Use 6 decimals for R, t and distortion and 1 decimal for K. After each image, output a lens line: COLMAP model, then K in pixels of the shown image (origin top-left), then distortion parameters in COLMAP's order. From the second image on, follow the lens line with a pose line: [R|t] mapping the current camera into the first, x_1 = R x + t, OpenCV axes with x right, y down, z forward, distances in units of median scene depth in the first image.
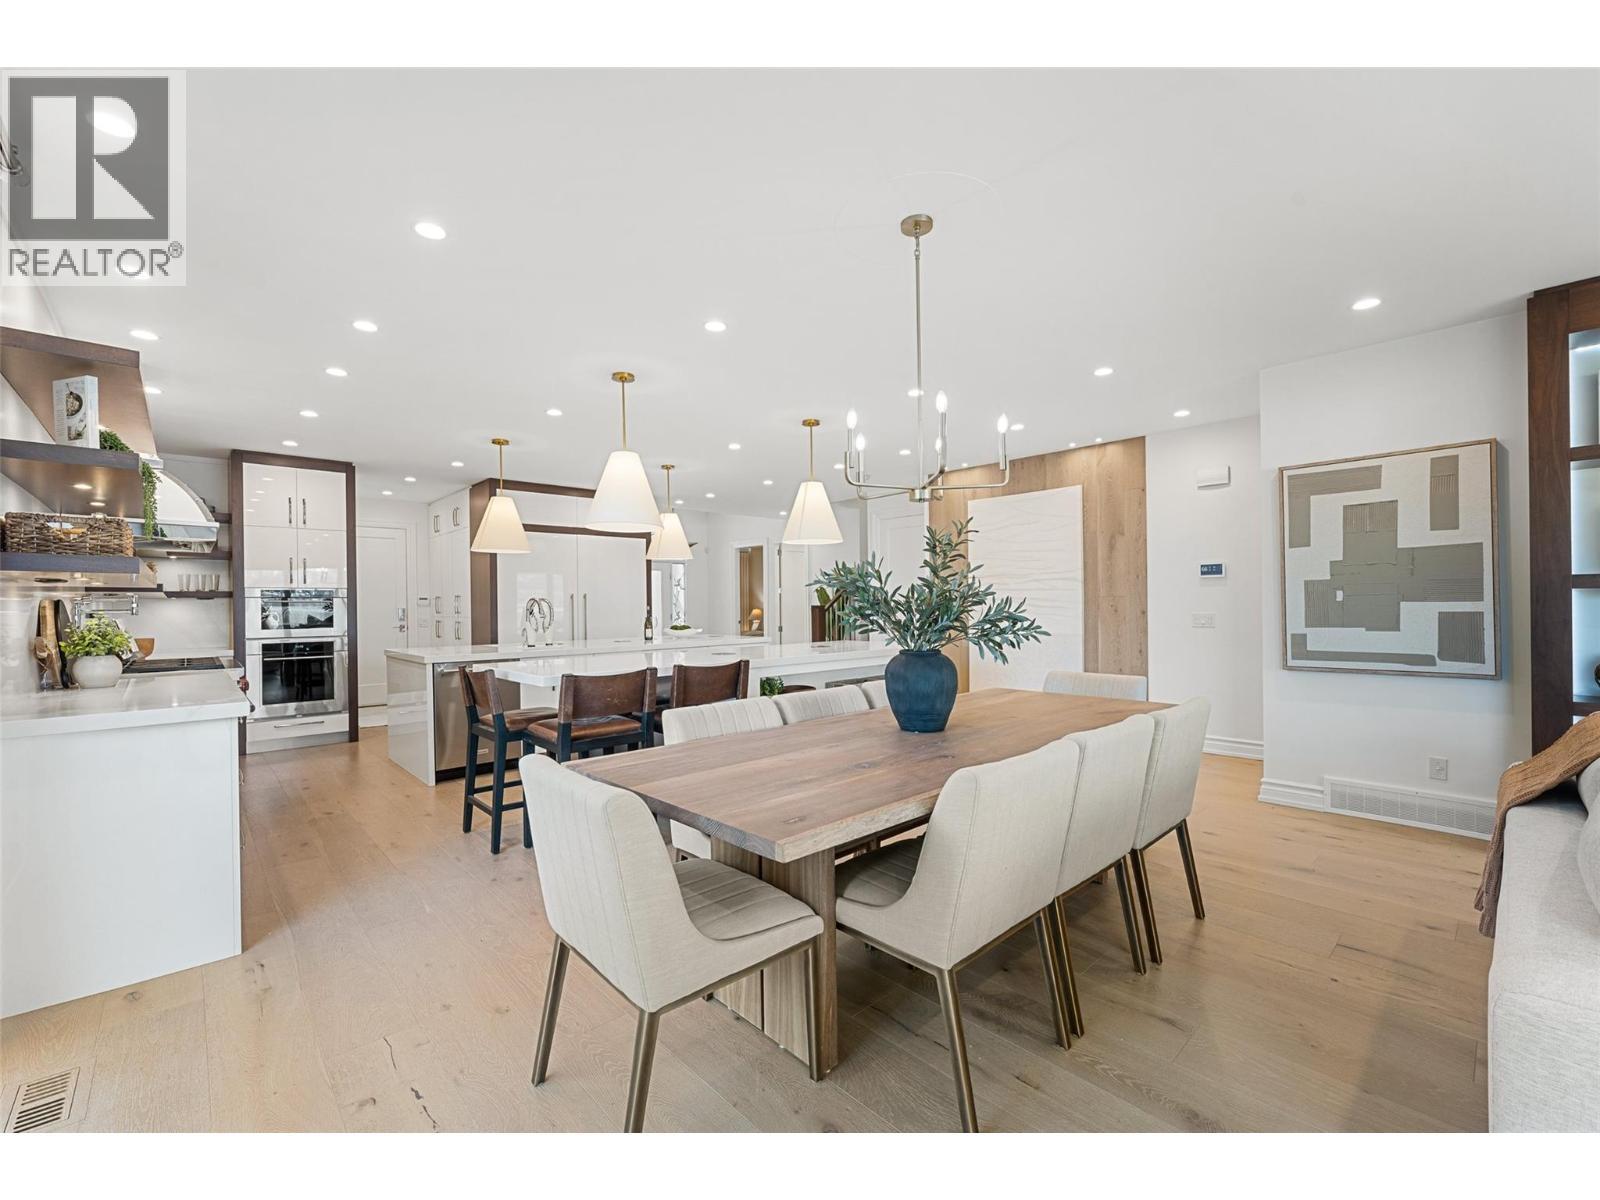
lens RADIAL K [[673.0, 0, 799.5], [0, 673.0, 605.2], [0, 0, 1]] dist [0.000045, 0.000205]
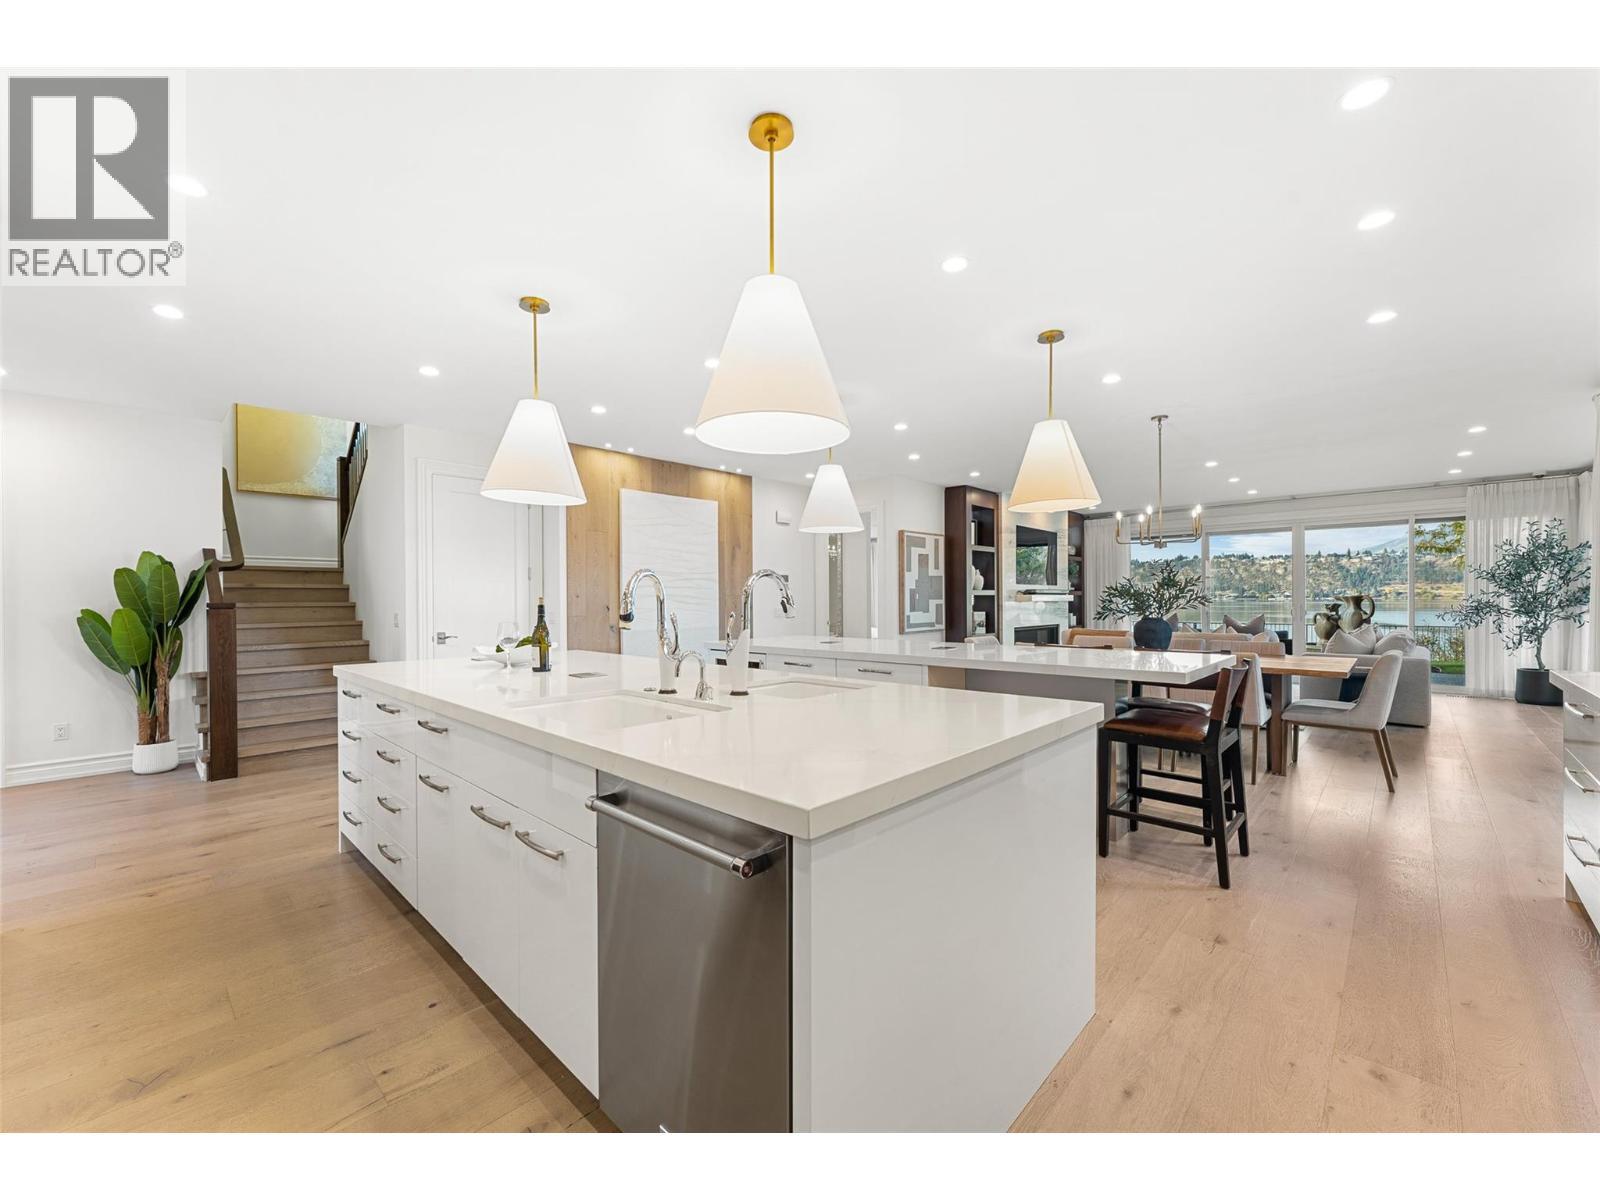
lens RADIAL K [[644.6, 0, 800.0], [0, 644.6, 600.0], [0, 0, 1]] dist [0.000118, 0.000098]
pose [[-0.069255, 0.012104, 0.997526, -1.199478], [0.008274, 0.999899, -0.011559, 0.017164], [-0.997565, 0.007453, -0.069348, 1.543465]]
